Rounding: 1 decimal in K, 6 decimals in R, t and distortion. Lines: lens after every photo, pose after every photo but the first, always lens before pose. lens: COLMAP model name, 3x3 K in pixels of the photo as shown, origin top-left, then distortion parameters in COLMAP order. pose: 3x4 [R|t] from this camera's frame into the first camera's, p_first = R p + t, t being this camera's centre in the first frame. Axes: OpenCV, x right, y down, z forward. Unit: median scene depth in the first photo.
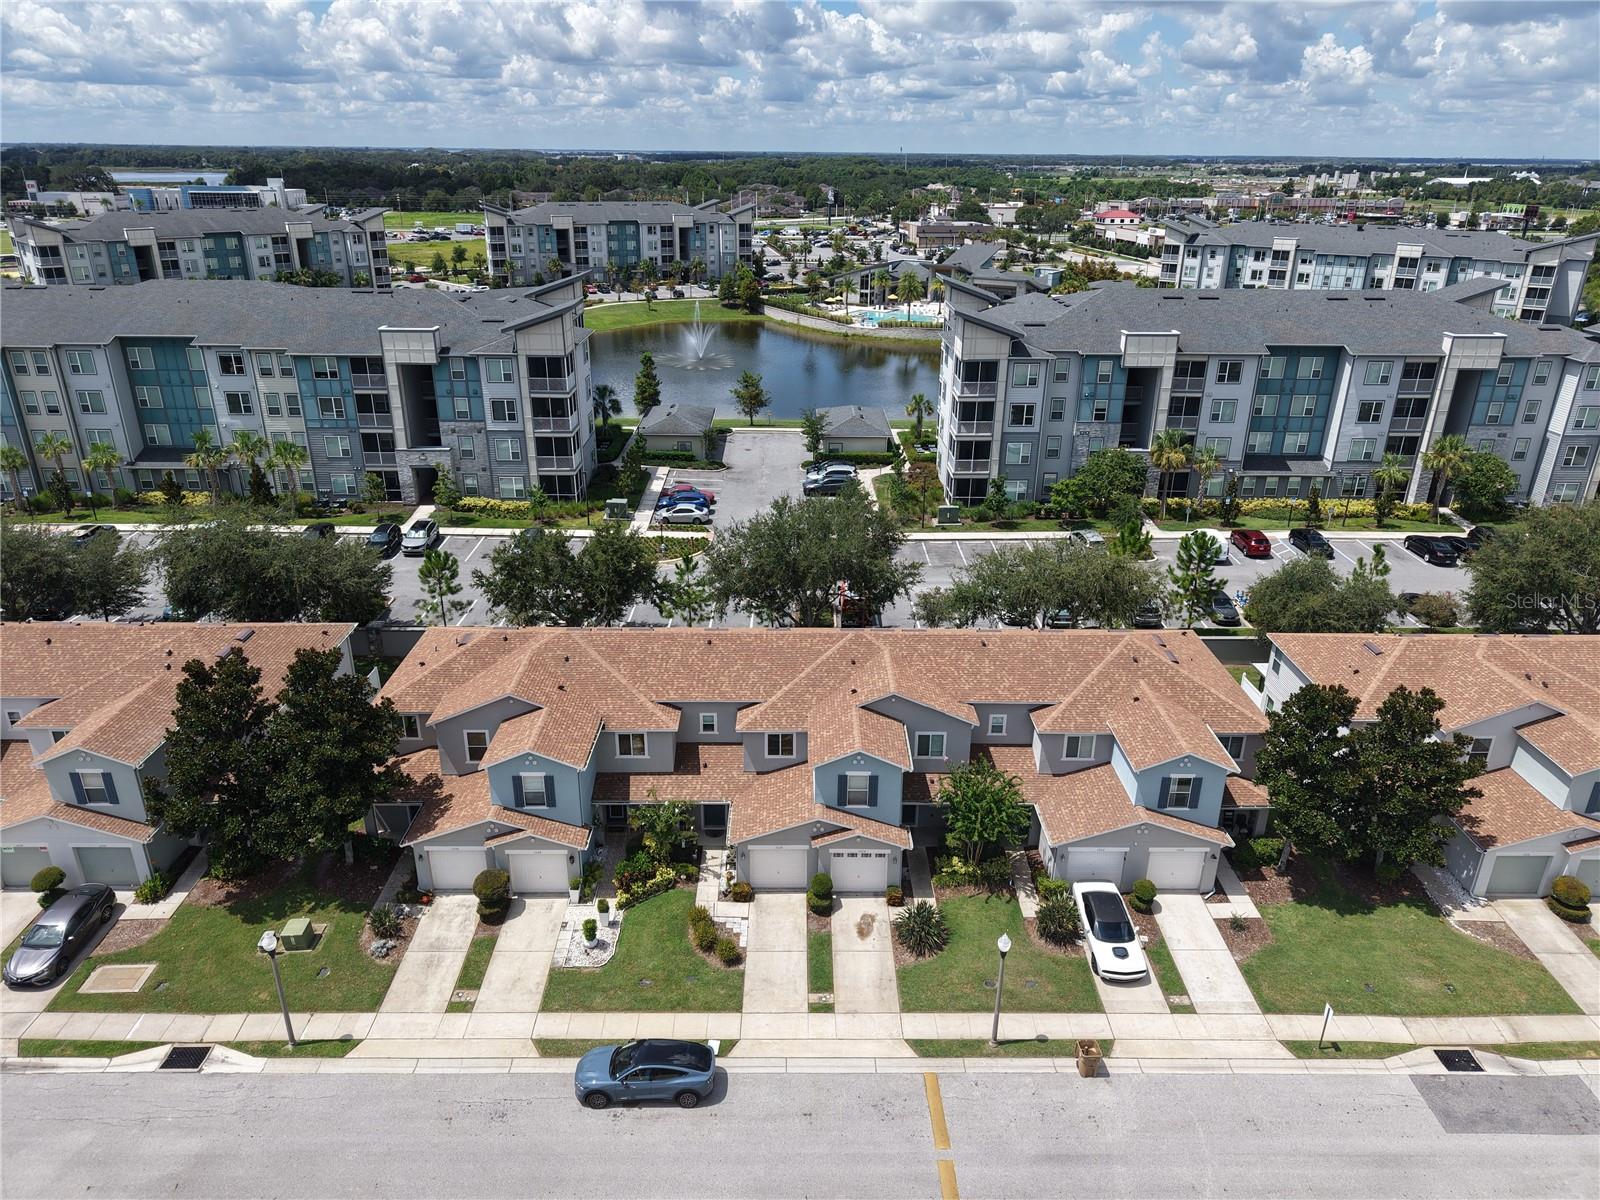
lens RADIAL K [[1067.9, 0, 799.5], [0, 1067.9, 586.2], [0, 0, 1]] dist [0.033392, -0.030088]
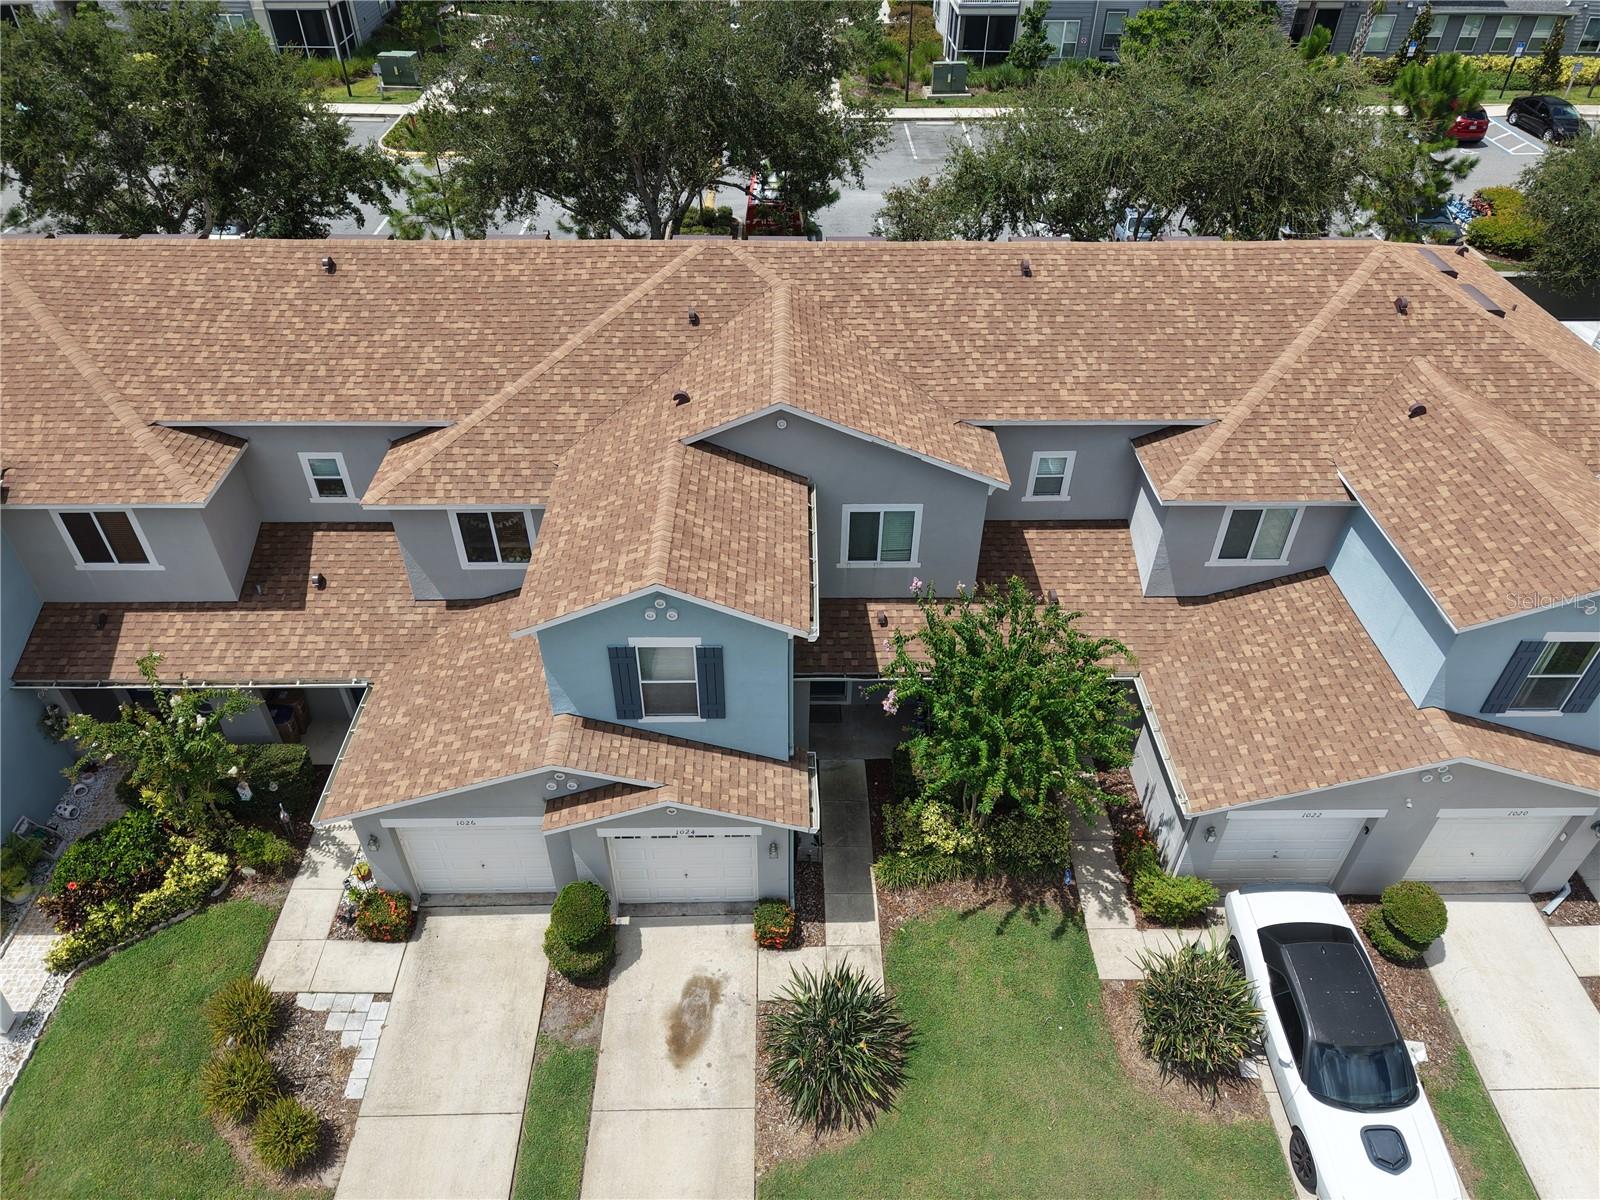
lens RADIAL K [[1067.9, 0, 803.8], [0, 1067.9, 602.1], [0, 0, 1]] dist [0.033392, -0.030088]
pose [[0.999908, -0.007704, 0.011143, 0.095878], [0.003892, 0.951227, 0.308468, 0.054609], [-0.012976, -0.308396, 0.951169, 0.660788]]
